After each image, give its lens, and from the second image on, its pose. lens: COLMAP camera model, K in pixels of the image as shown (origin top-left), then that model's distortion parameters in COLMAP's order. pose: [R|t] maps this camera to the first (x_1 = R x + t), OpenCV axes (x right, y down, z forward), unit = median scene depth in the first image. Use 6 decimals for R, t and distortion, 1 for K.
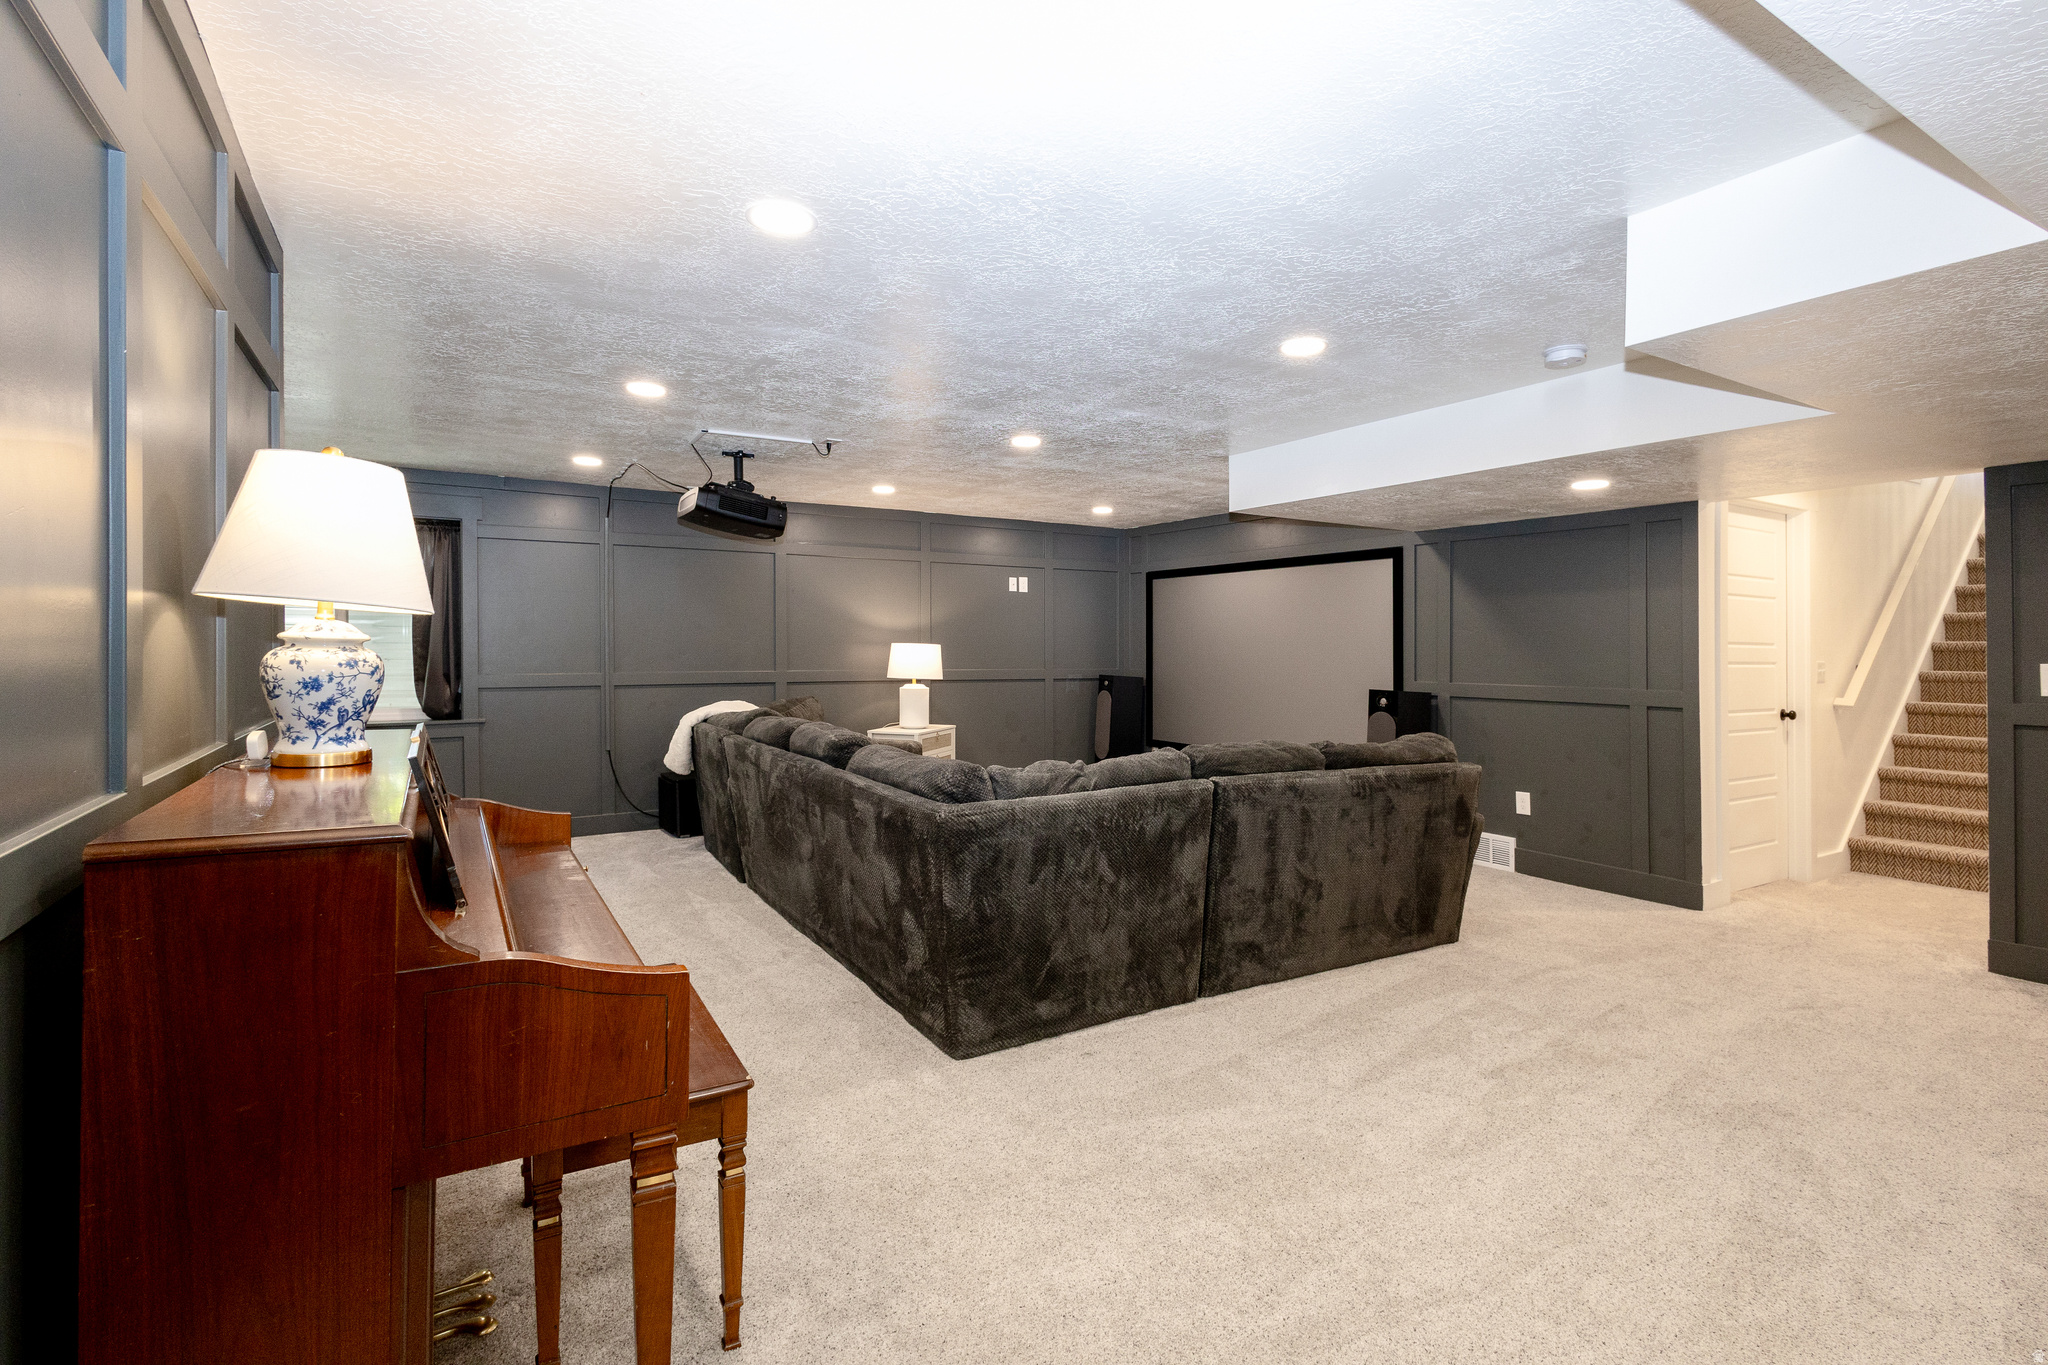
lens RADIAL K [[967.3, 0, 1027.7], [0, 967.3, 650.0], [0, 0, 1]] dist [-0.001447, -0.000146]
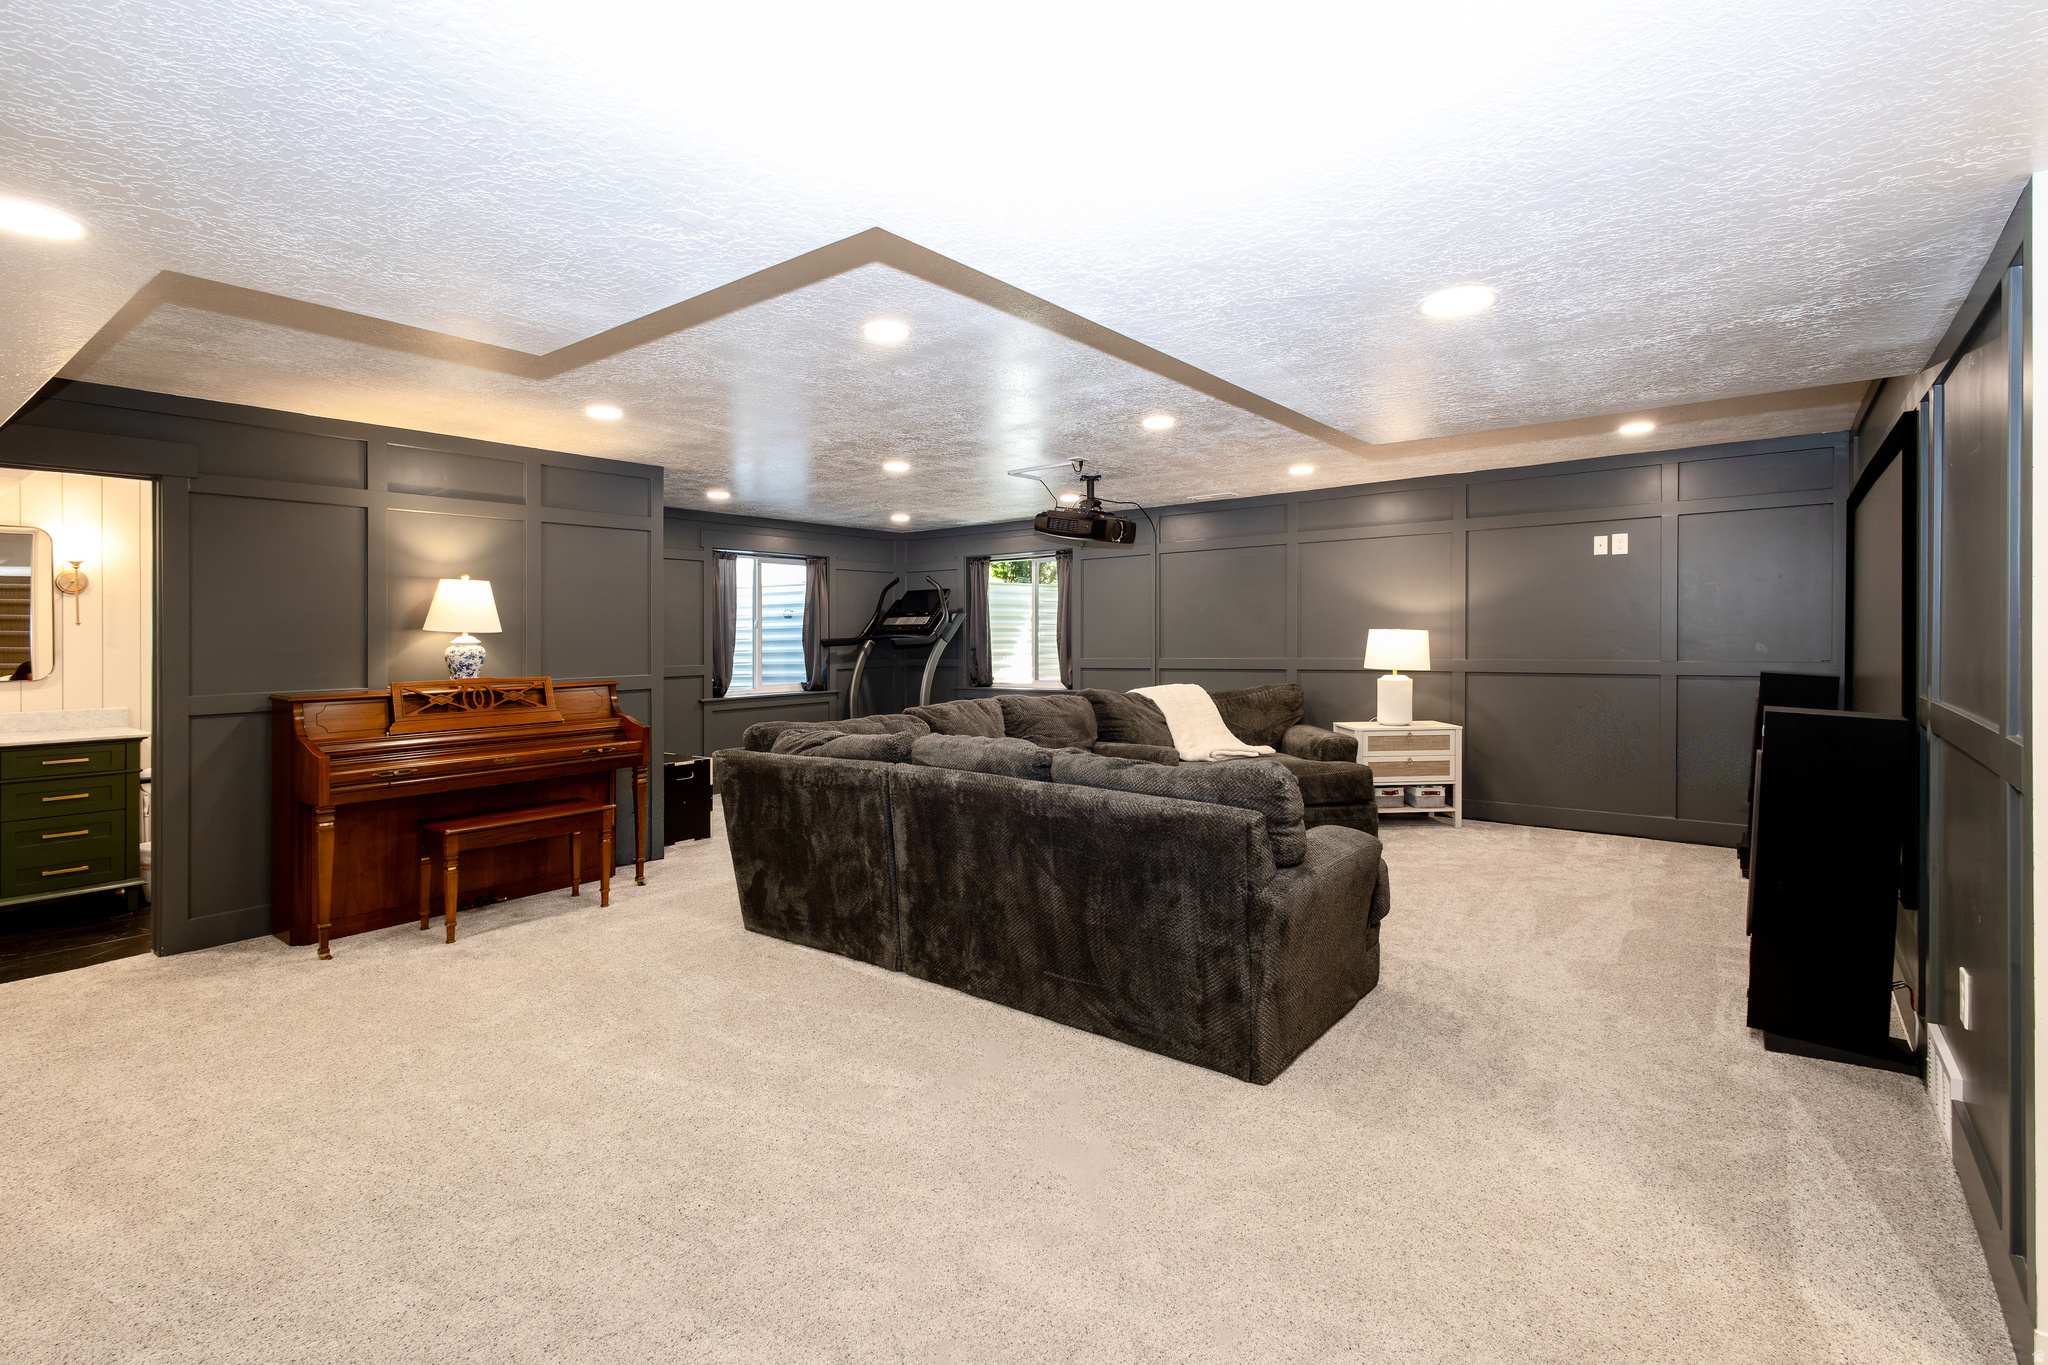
lens RADIAL K [[967.3, 0, 1027.7], [0, 967.3, 650.0], [0, 0, 1]] dist [-0.001447, -0.000146]
pose [[0.350952, 0.003223, -0.936388, 0.606599], [0.012191, 0.999894, 0.008011, 0.001127], [0.936314, -0.014227, 0.350875, 0.378491]]
